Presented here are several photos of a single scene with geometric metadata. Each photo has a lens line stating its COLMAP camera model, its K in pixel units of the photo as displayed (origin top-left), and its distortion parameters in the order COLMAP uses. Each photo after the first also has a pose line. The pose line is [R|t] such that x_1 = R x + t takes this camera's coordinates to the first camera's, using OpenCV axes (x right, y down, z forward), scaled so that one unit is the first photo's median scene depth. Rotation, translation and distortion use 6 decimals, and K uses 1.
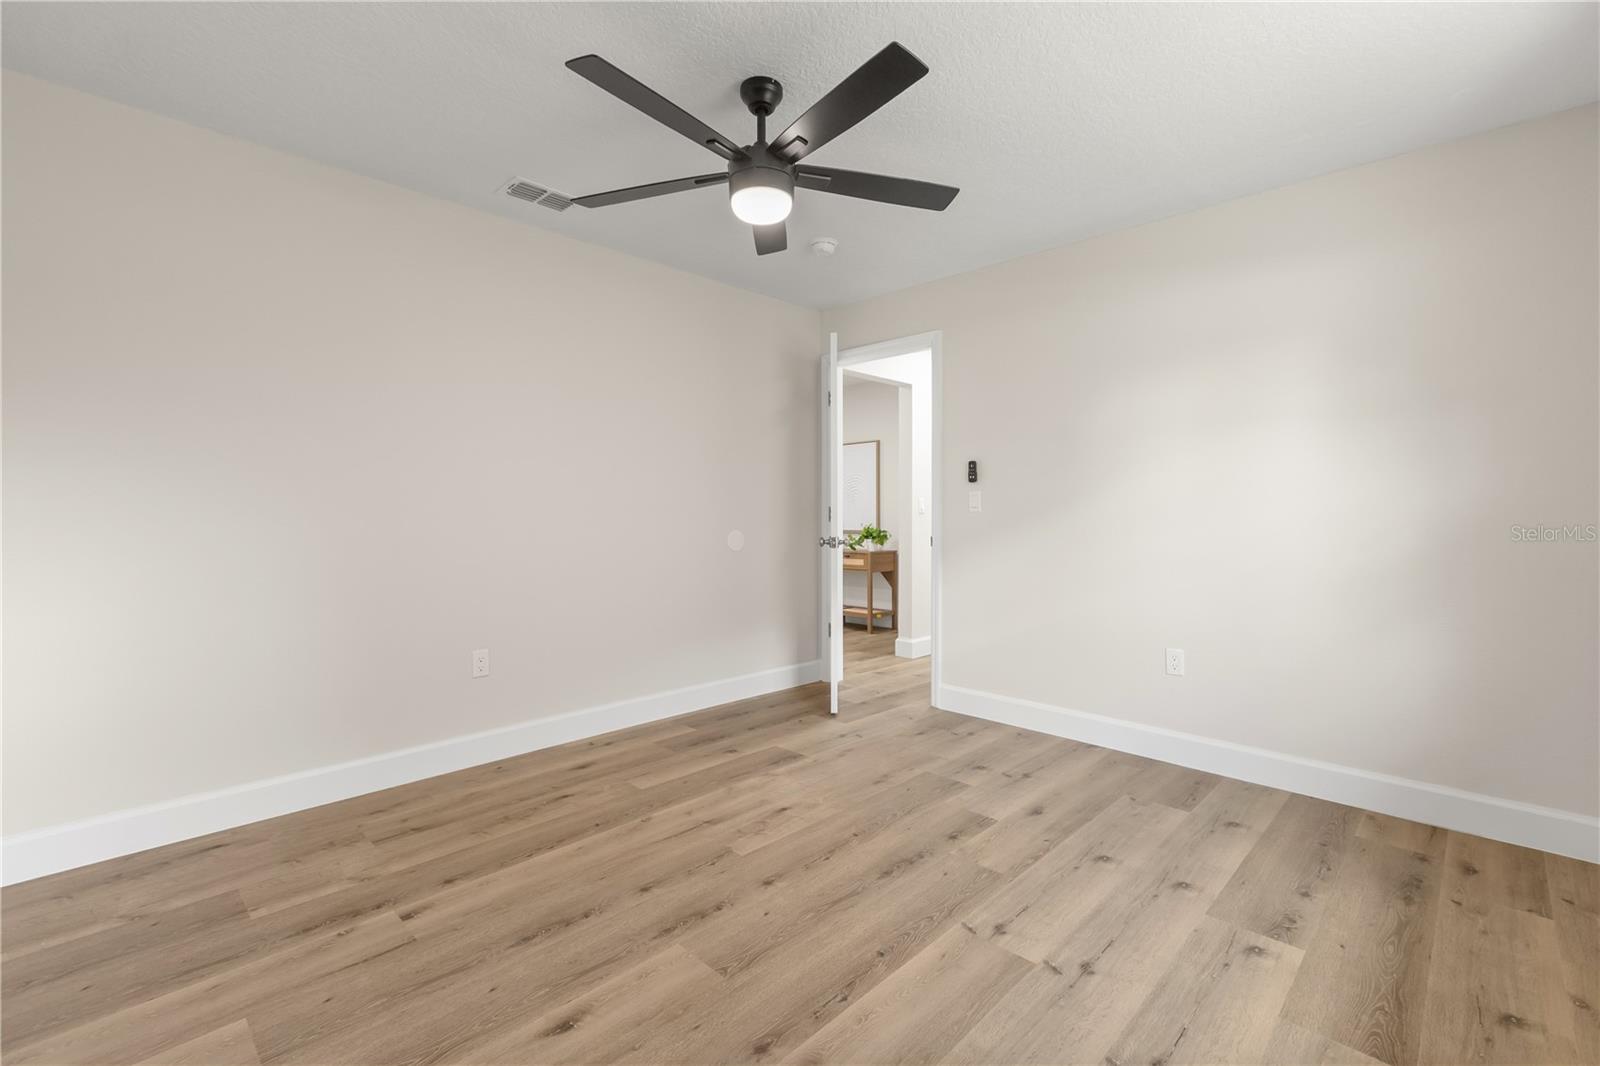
lens RADIAL K [[722.1, 0, 803.5], [0, 722.1, 509.6], [0, 0, 1]] dist [0.003275, 0.000191]
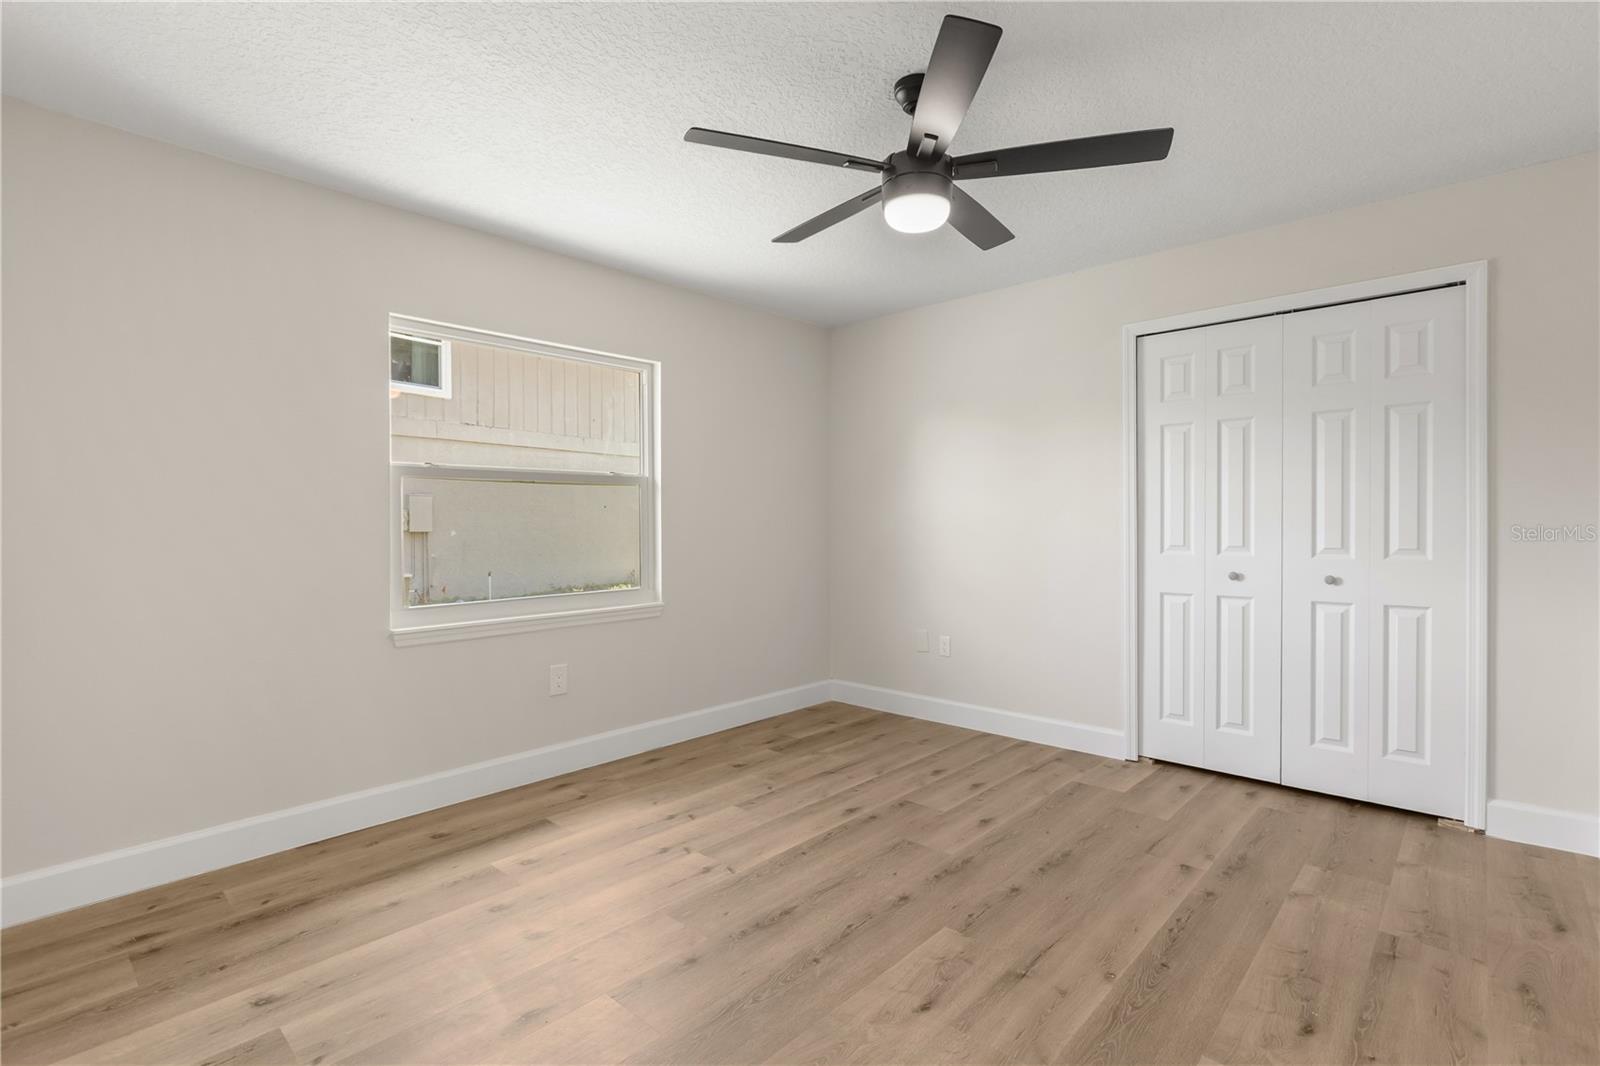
lens RADIAL K [[731.2, 0, 799.7], [0, 731.2, 500.6], [0, 0, 1]] dist [0.000356, -0.008386]
pose [[-0.999832, 0.002890, -0.018088, 0.113981], [0.003499, 0.999423, -0.033773, -0.017232], [0.017980, -0.033830, -0.999266, 2.004621]]
